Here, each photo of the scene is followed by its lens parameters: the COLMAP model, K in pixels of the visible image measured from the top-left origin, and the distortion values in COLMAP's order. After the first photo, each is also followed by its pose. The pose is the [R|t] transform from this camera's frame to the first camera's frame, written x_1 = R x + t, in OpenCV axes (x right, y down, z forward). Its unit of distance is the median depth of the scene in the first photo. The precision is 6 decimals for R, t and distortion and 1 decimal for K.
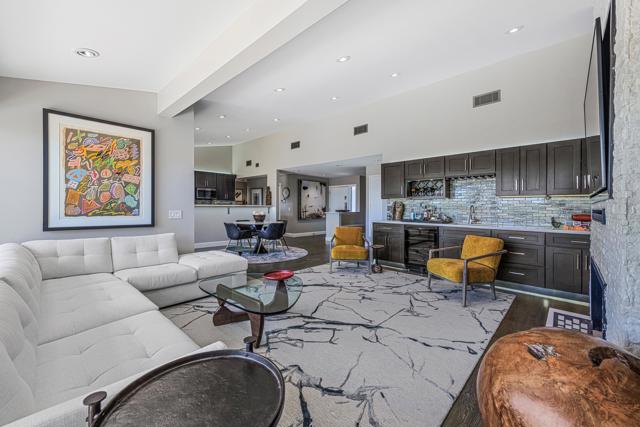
lens RADIAL K [[257.1, 0, 320.0], [0, 257.1, 213.5], [0, 0, 1]] dist [-0.000192, -0.000027]
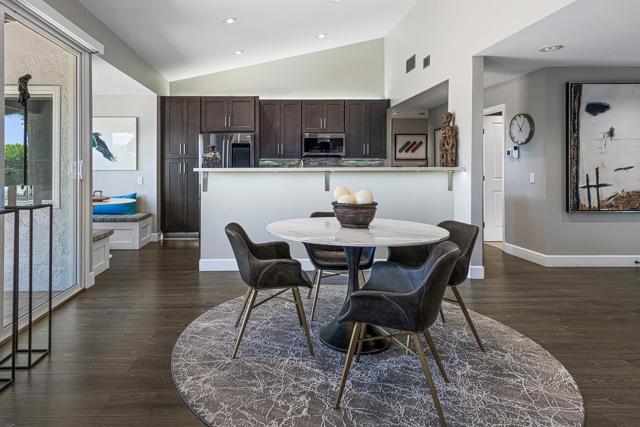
lens RADIAL K [[321.1, 0, 321.1], [0, 321.1, 171.9], [0, 0, 1]] dist [-0.000290, -0.000044]
pose [[0.686956, -0.005900, -0.726676, -0.006491], [-0.008697, 0.999829, -0.016339, -0.015436], [0.726647, 0.017544, 0.686787, 0.533917]]
